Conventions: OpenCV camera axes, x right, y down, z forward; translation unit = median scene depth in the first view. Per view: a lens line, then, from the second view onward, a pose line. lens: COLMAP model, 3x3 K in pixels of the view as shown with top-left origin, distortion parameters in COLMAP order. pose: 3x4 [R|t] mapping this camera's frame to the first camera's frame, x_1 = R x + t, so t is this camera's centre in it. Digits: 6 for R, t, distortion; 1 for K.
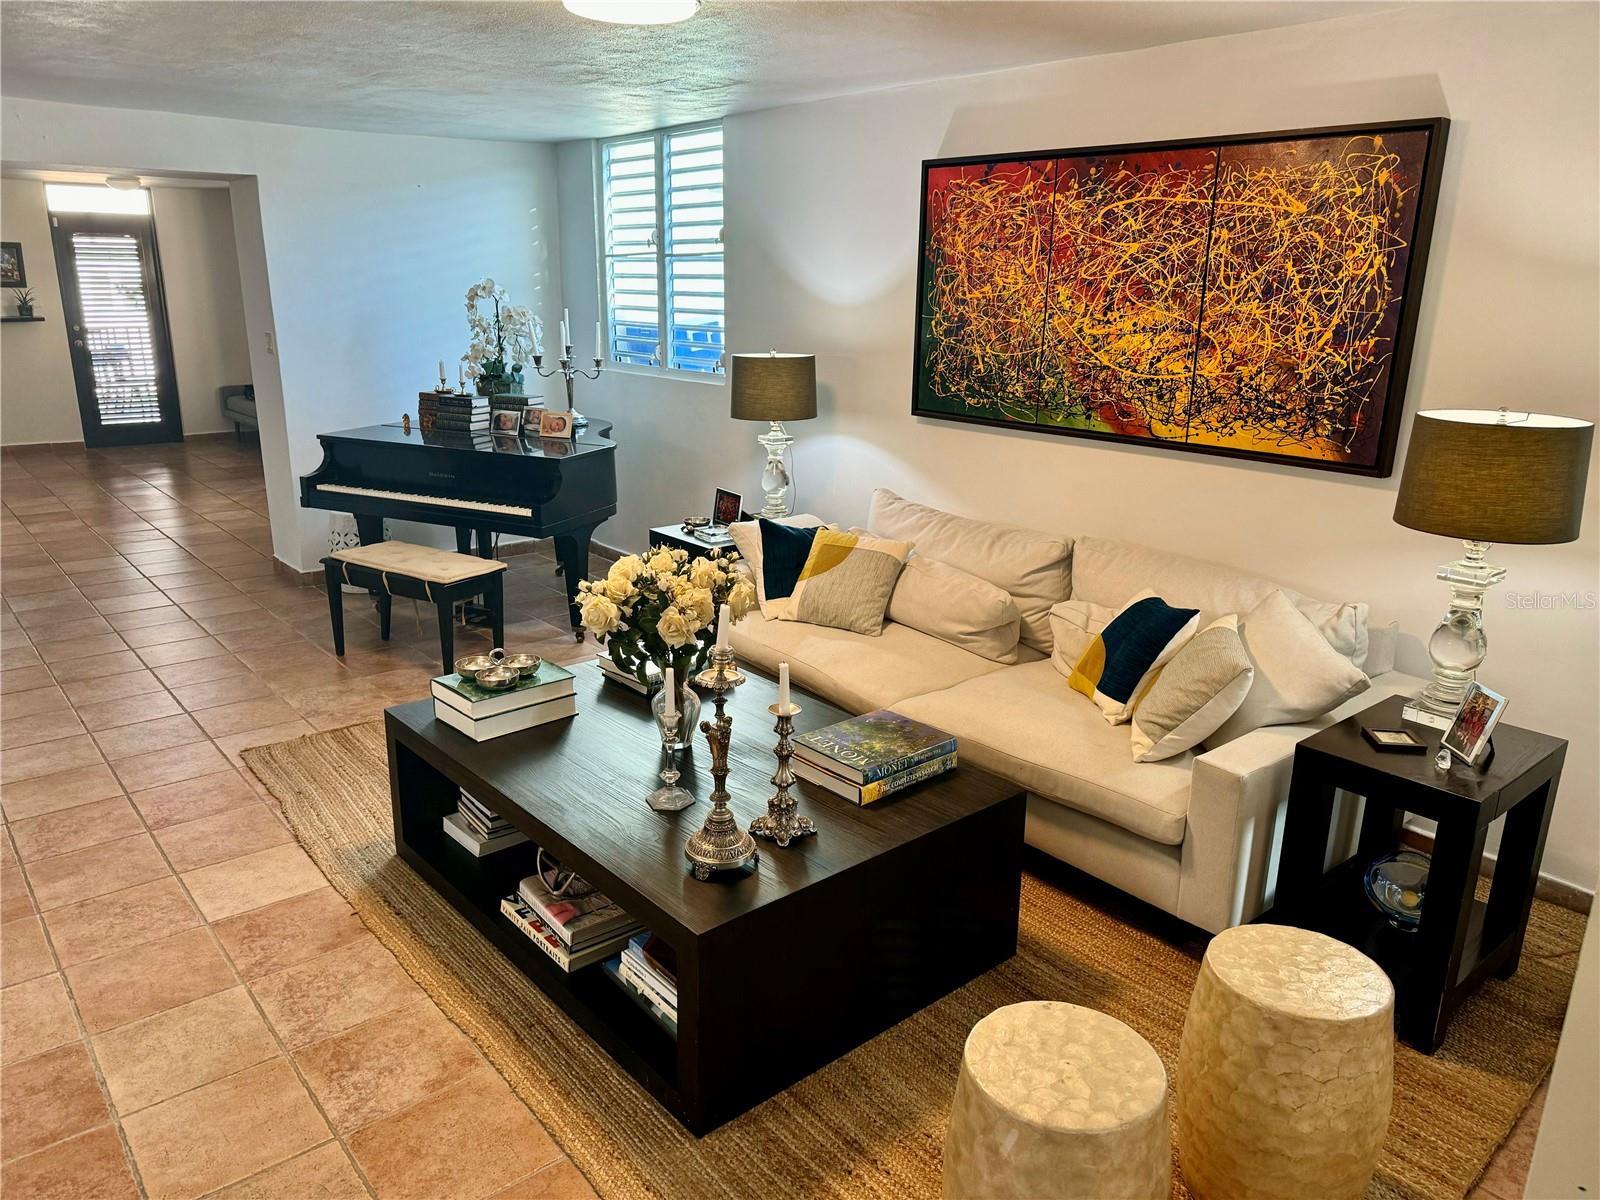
lens RADIAL K [[1124.3, 0, 792.9], [0, 1124.3, 611.8], [0, 0, 1]] dist [-0.012679, -0.012239]
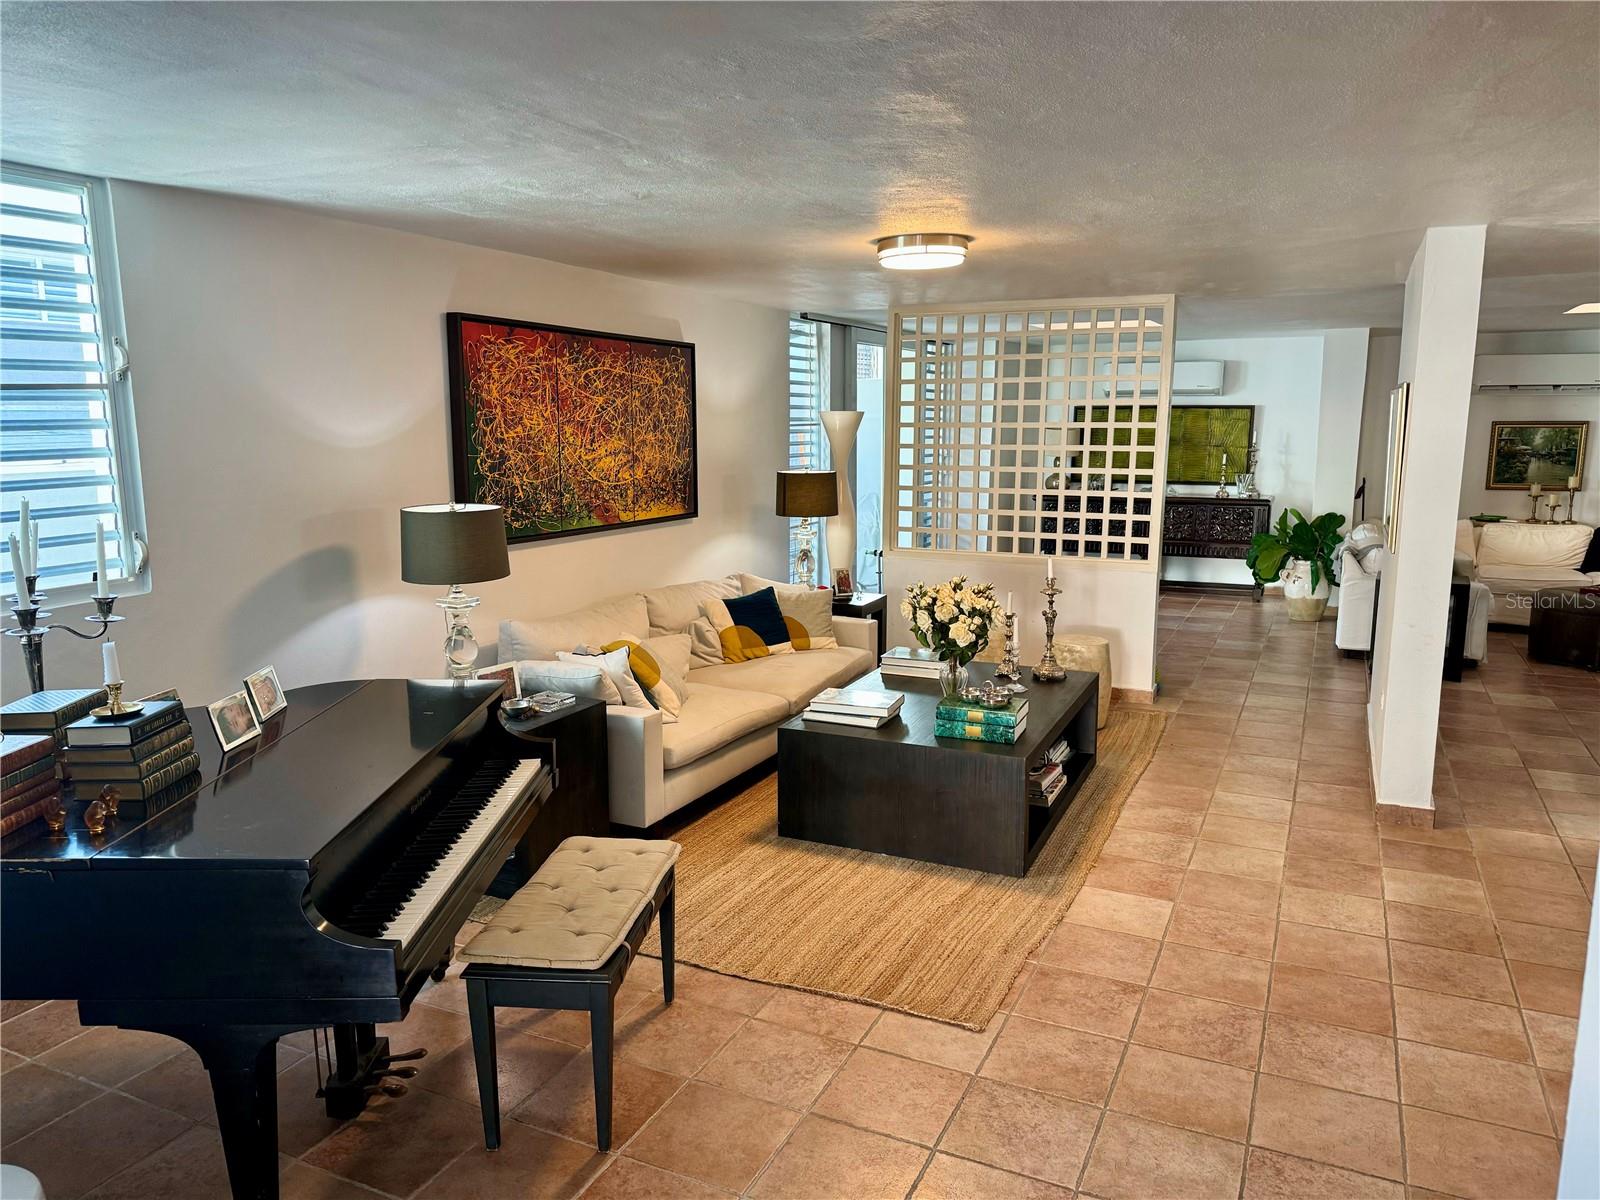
lens RADIAL K [[1124.3, 0, 797.7], [0, 1124.3, 597.5], [0, 0, 1]] dist [-0.012679, -0.012239]
pose [[-0.416462, -0.150261, 0.896650, -1.156861], [0.251154, 0.928854, 0.272310, -0.415484], [-0.873774, 0.338604, -0.349094, 1.360336]]
